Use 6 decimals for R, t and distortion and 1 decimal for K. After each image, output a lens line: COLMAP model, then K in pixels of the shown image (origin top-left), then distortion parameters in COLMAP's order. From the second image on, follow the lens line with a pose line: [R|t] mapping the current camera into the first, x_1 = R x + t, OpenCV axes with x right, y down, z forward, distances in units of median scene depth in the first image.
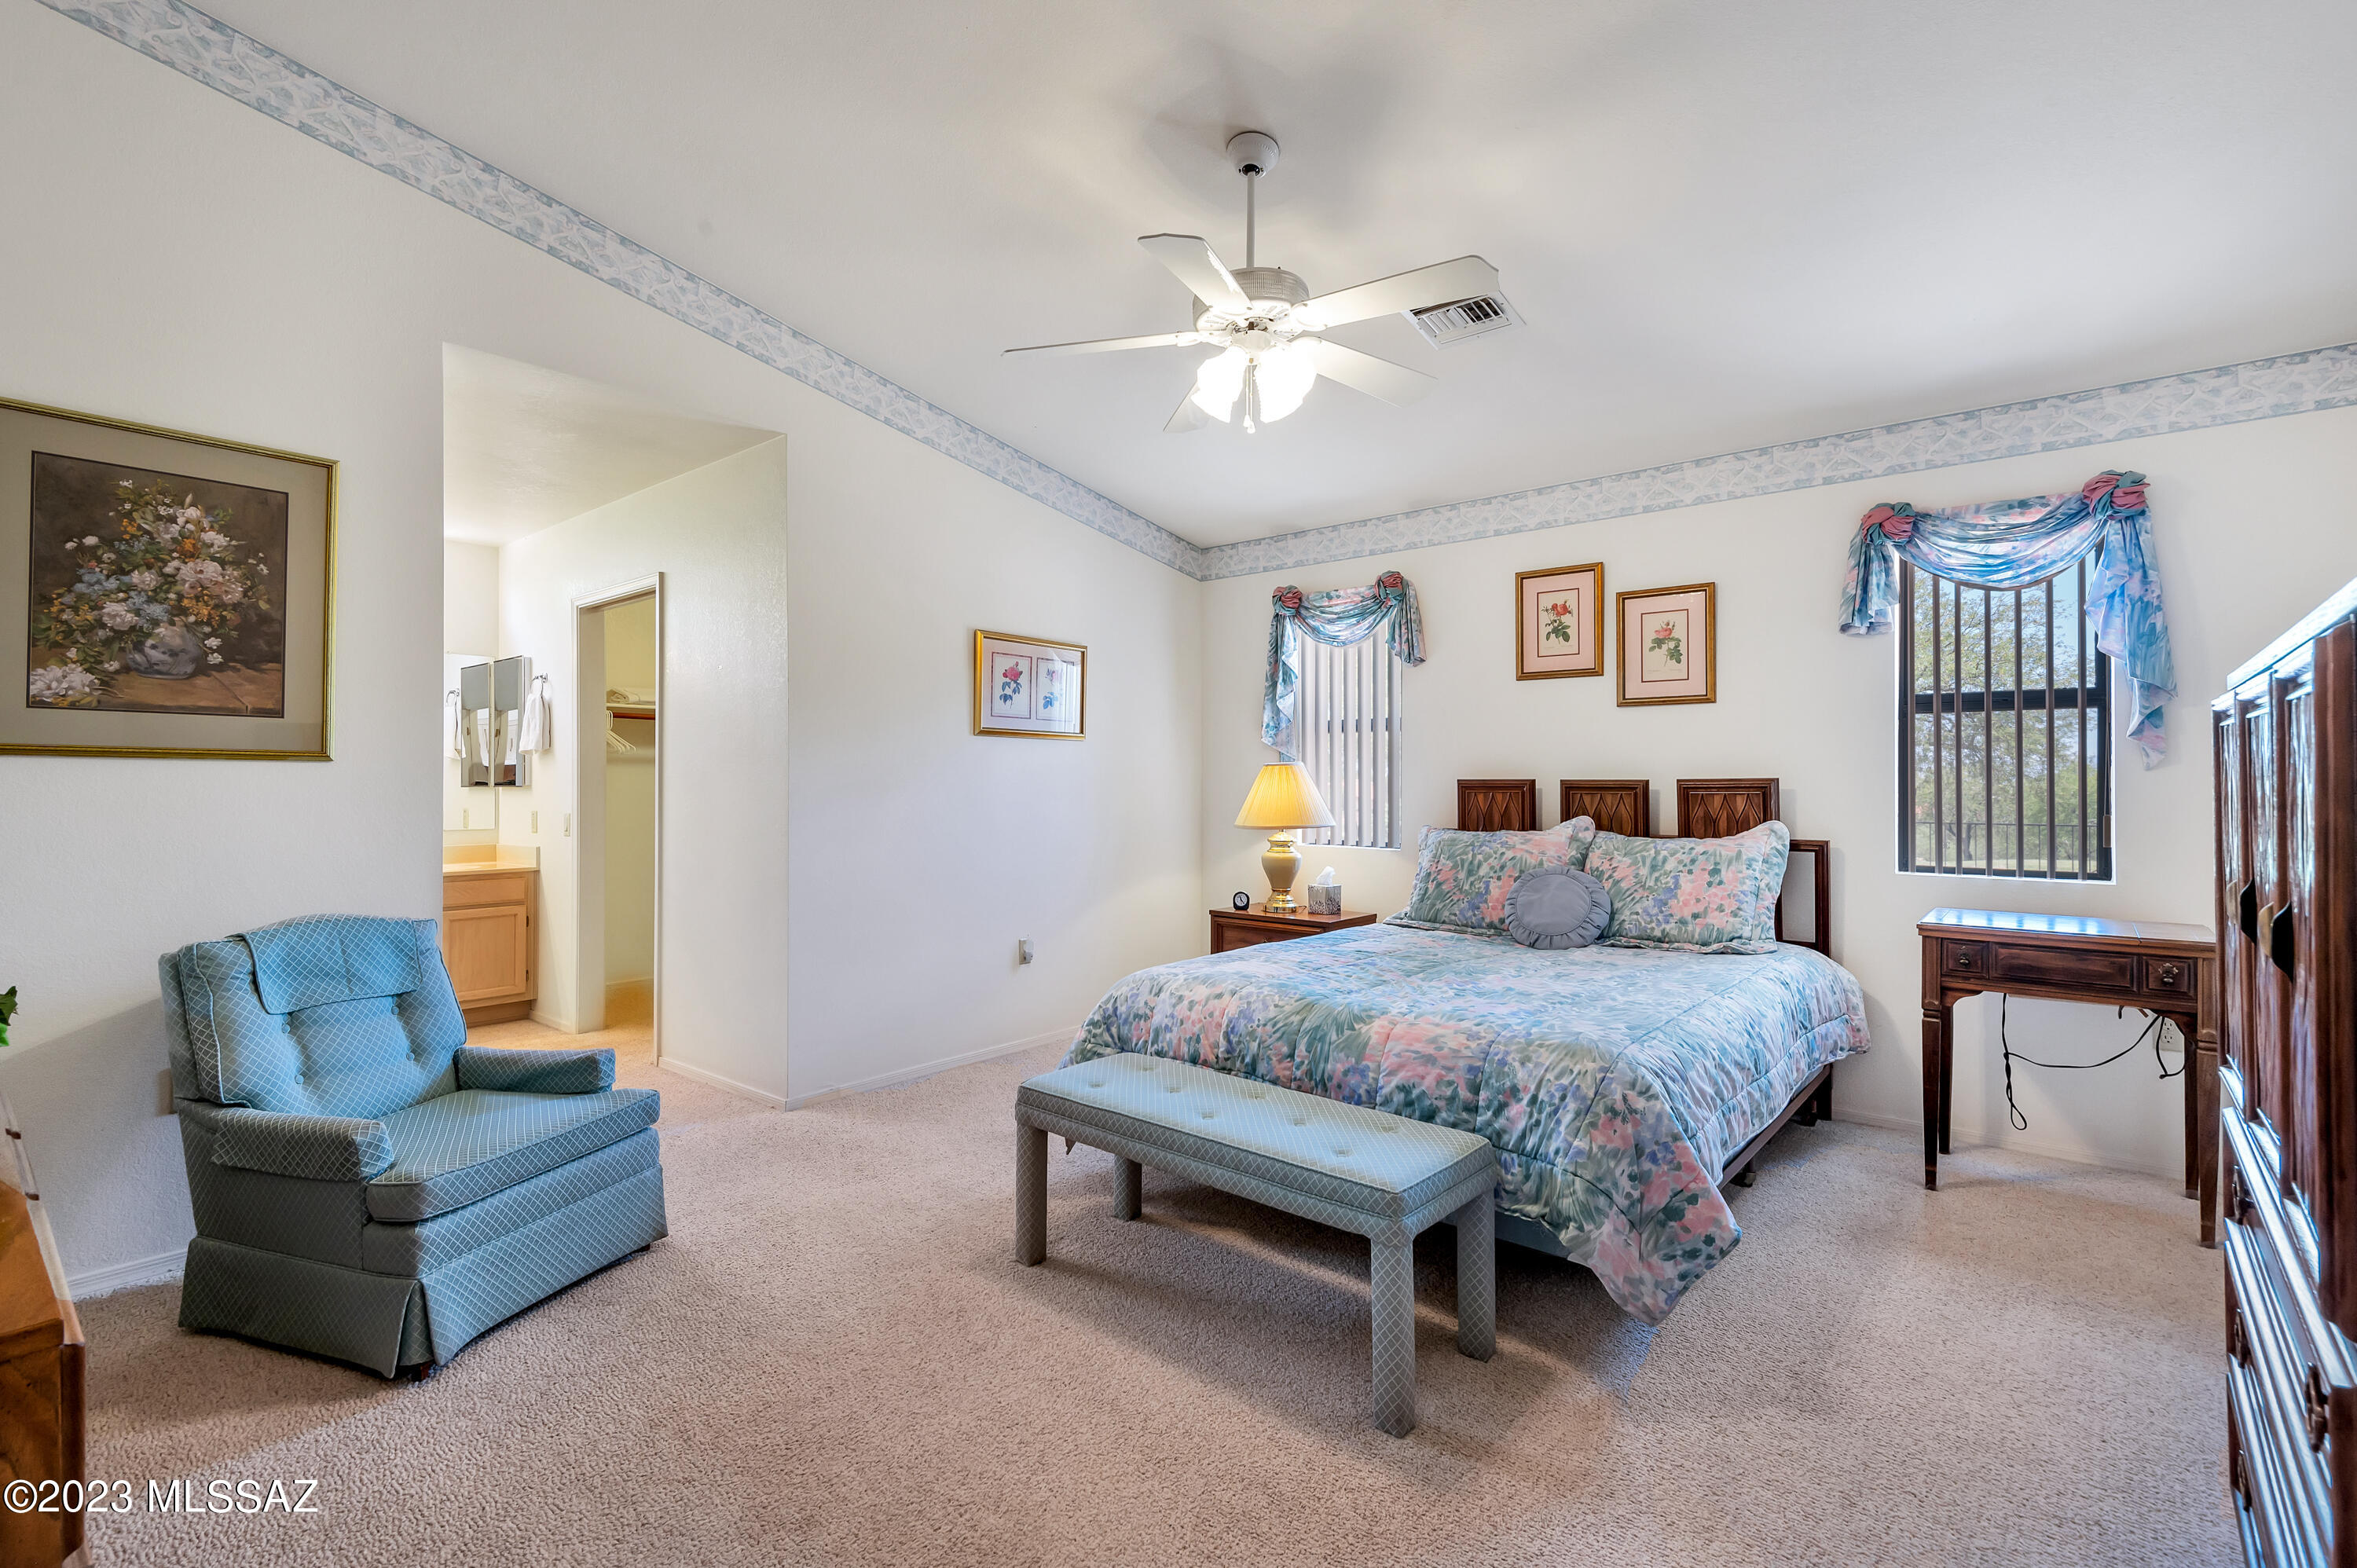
lens RADIAL K [[1066.6, 0, 1162.6], [0, 1066.6, 773.5], [0, 0, 1]] dist [0.021966, -0.000433]
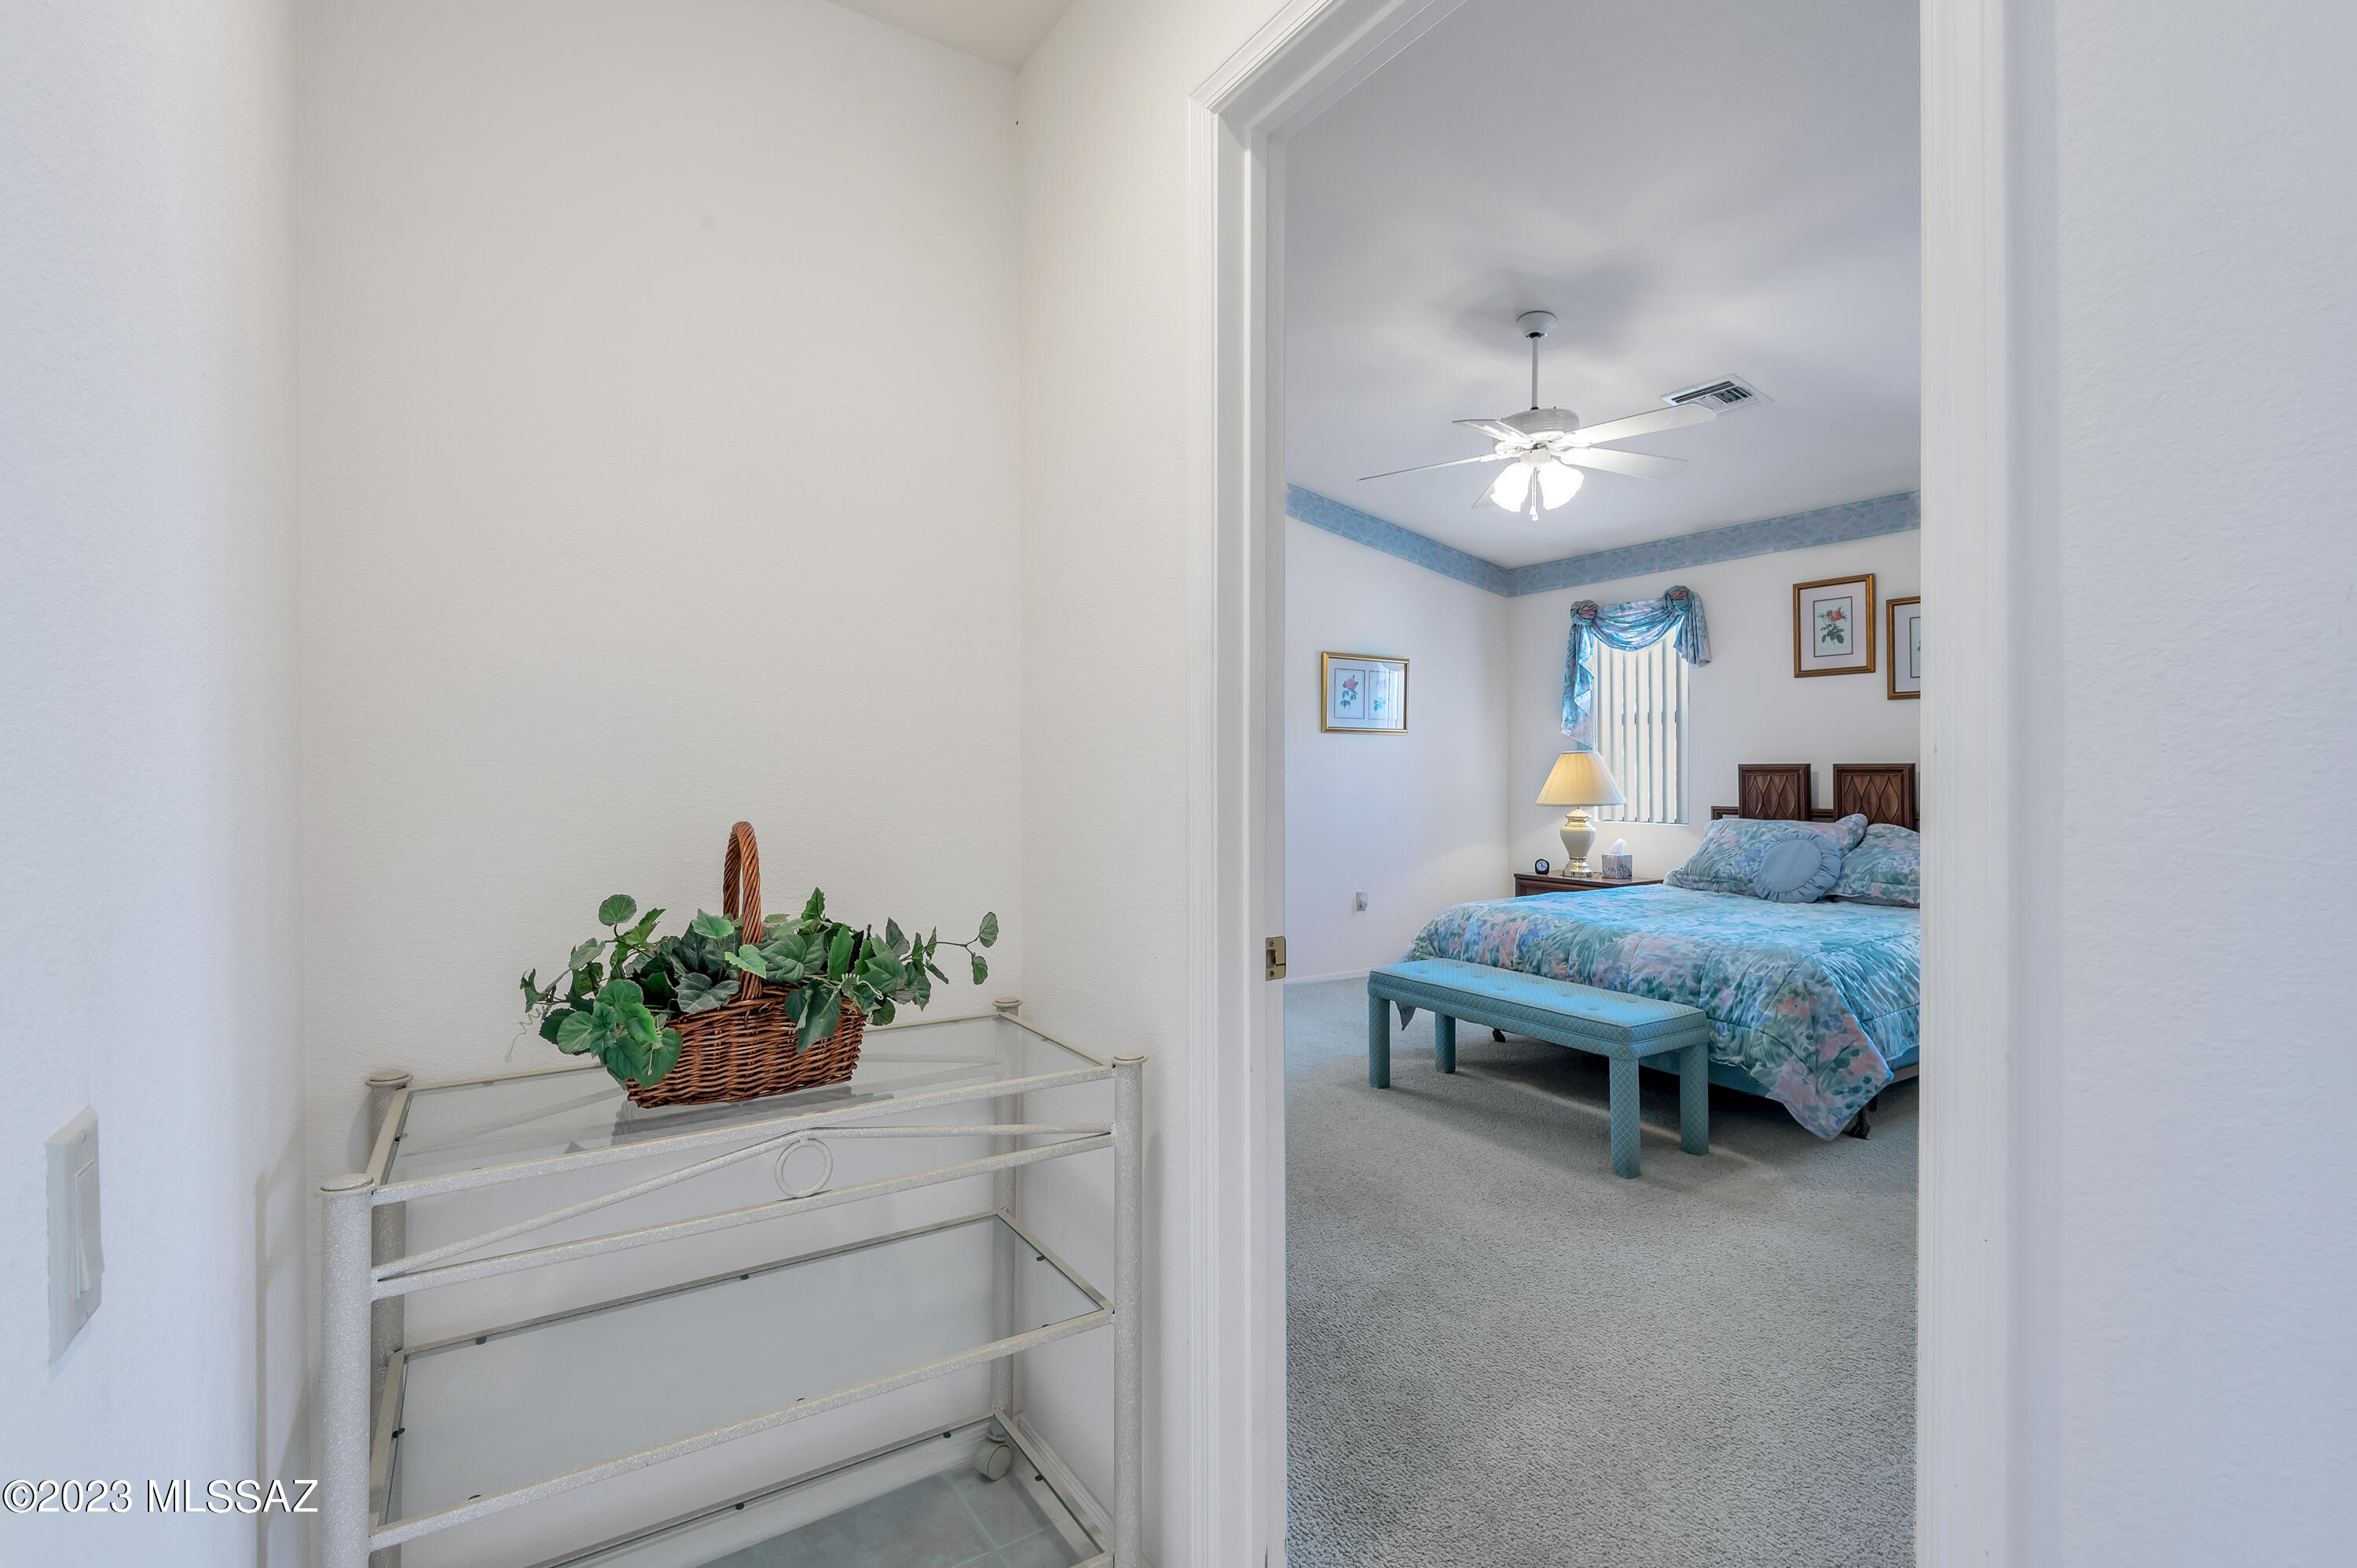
lens RADIAL K [[1066.6, 0, 1162.6], [0, 1066.6, 773.5], [0, 0, 1]] dist [0.021966, -0.000433]
pose [[0.958993, -0.004611, -0.283393, 0.009716], [0.007967, 0.999911, 0.010689, -0.002680], [0.283318, -0.012509, 0.958944, -0.469689]]
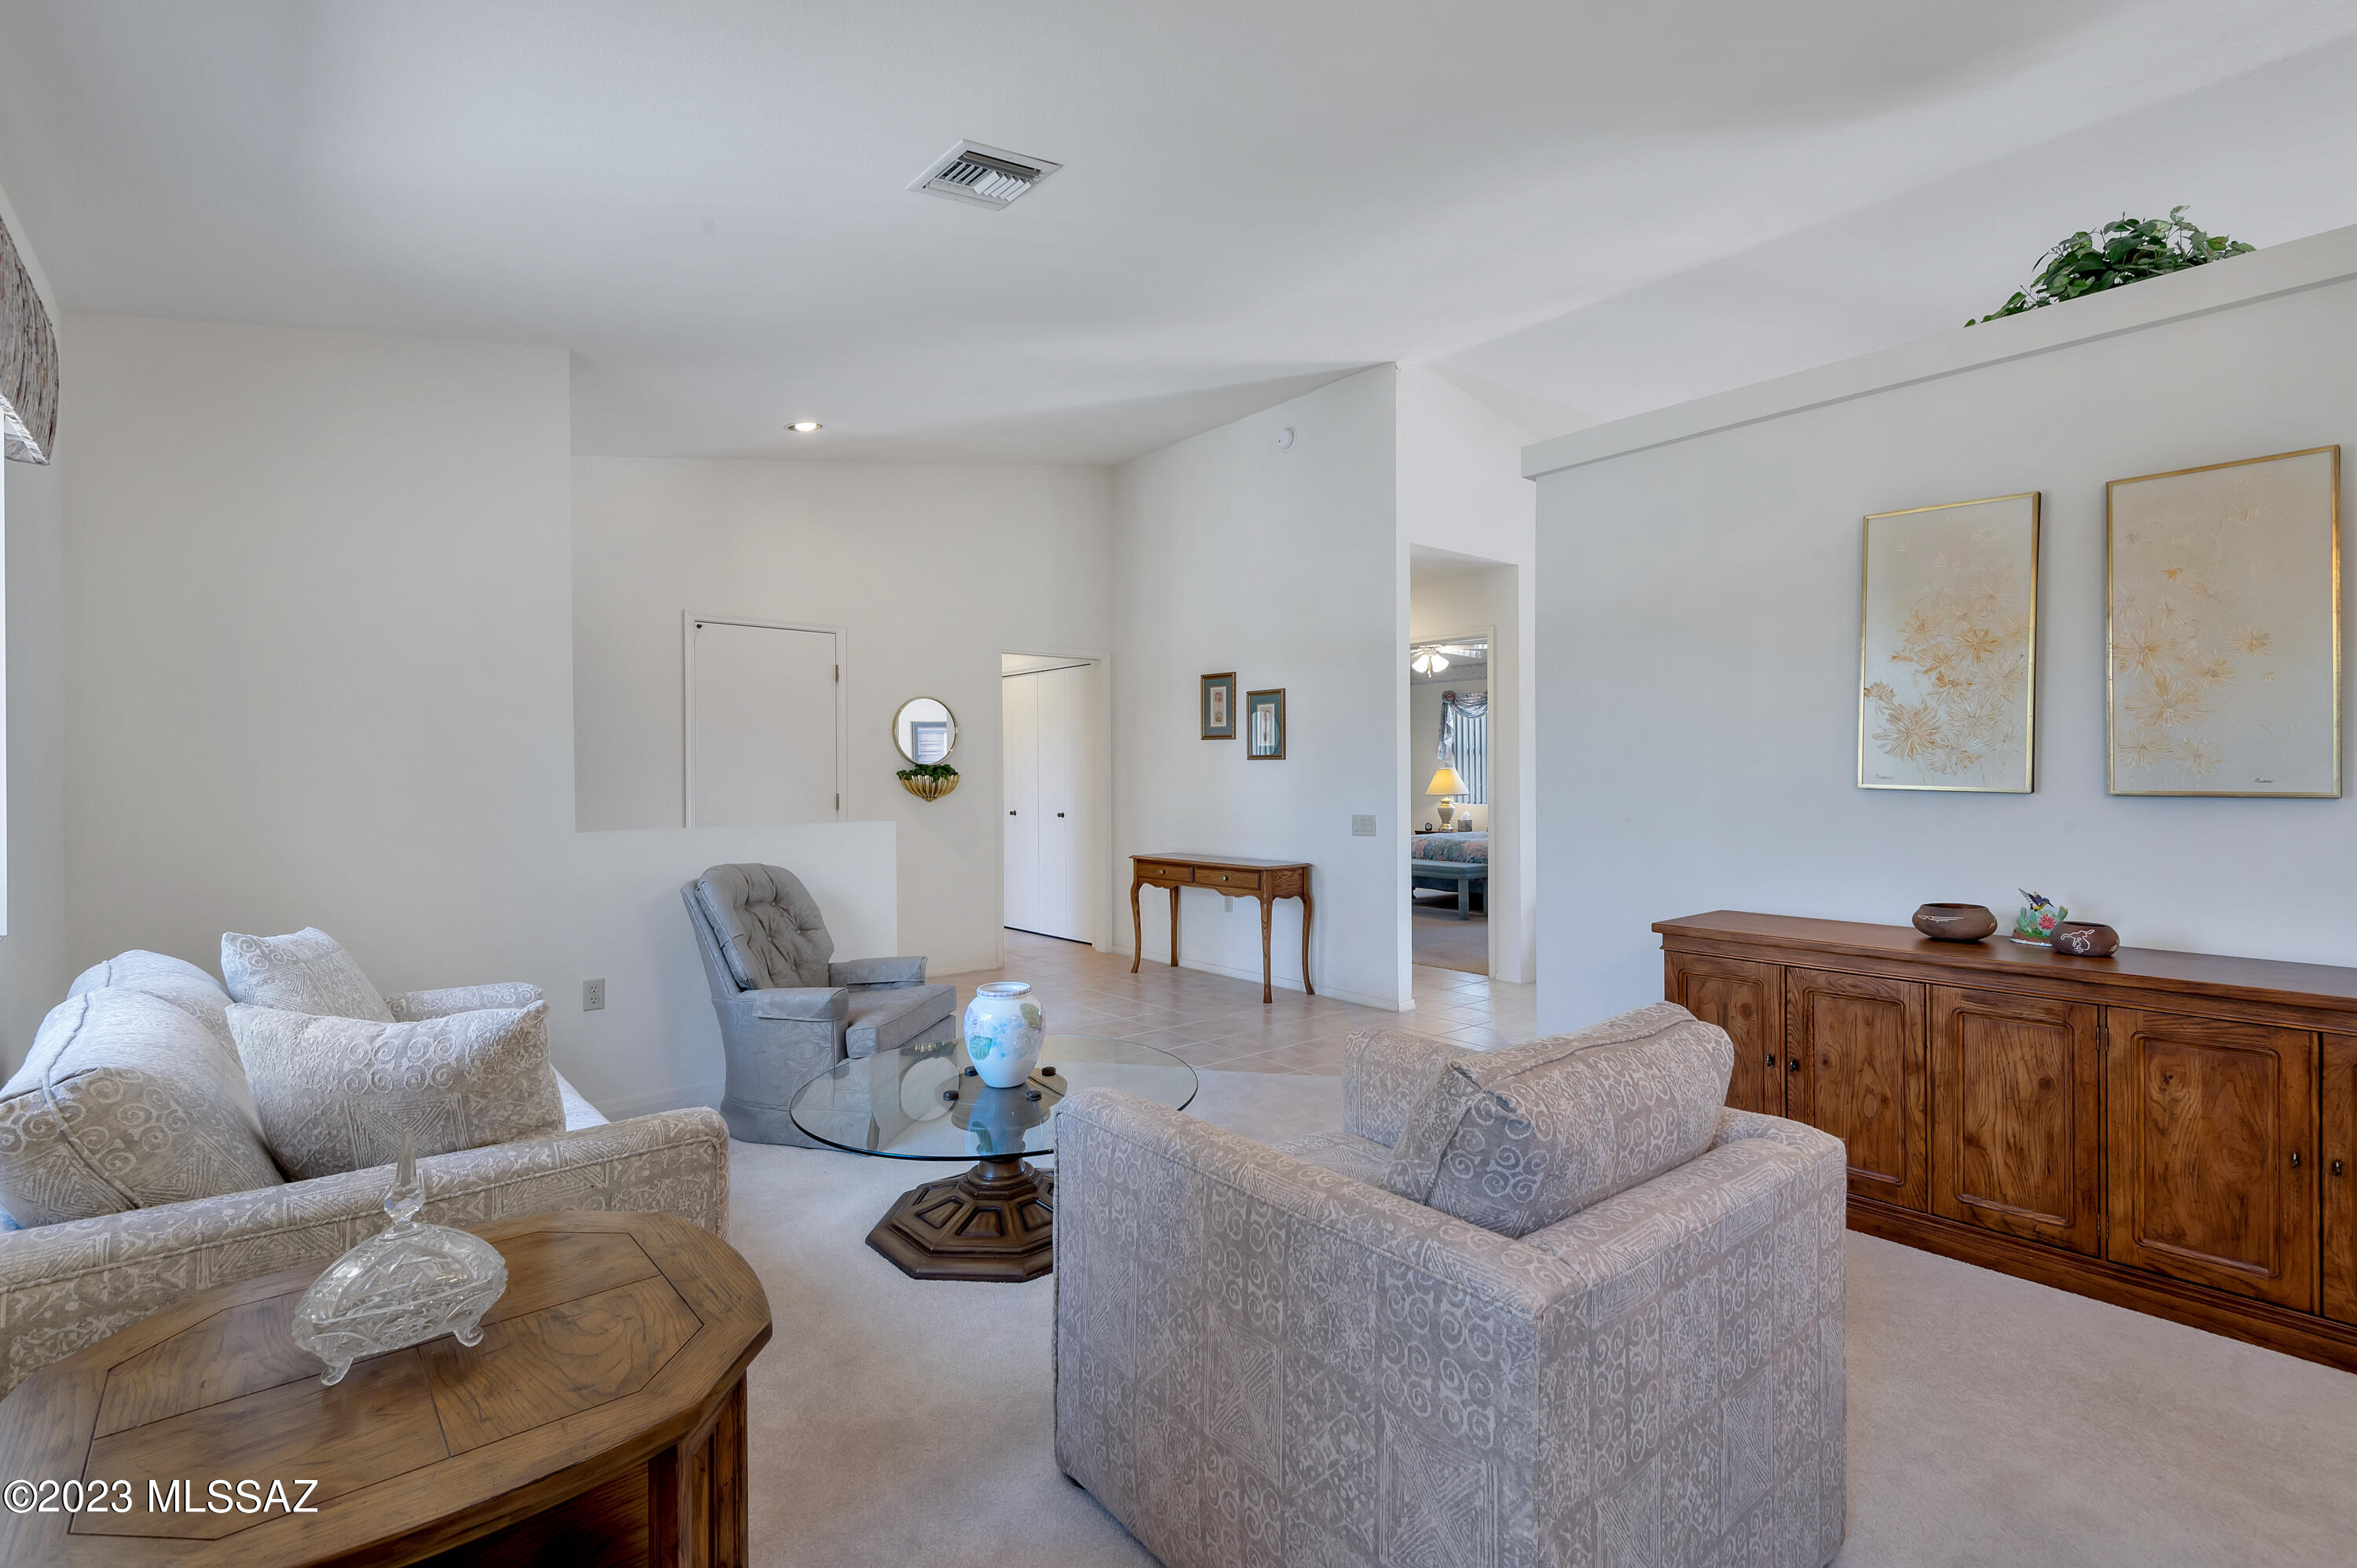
lens RADIAL K [[1084.4, 0, 1160.3], [0, 1084.4, 763.7], [0, 0, 1]] dist [-0.000893, -0.002226]
pose [[0.985801, -0.004874, -0.167844, -0.182588], [0.004894, 0.999988, -0.000296, -0.036852], [0.167844, -0.000530, 0.985813, -2.492861]]
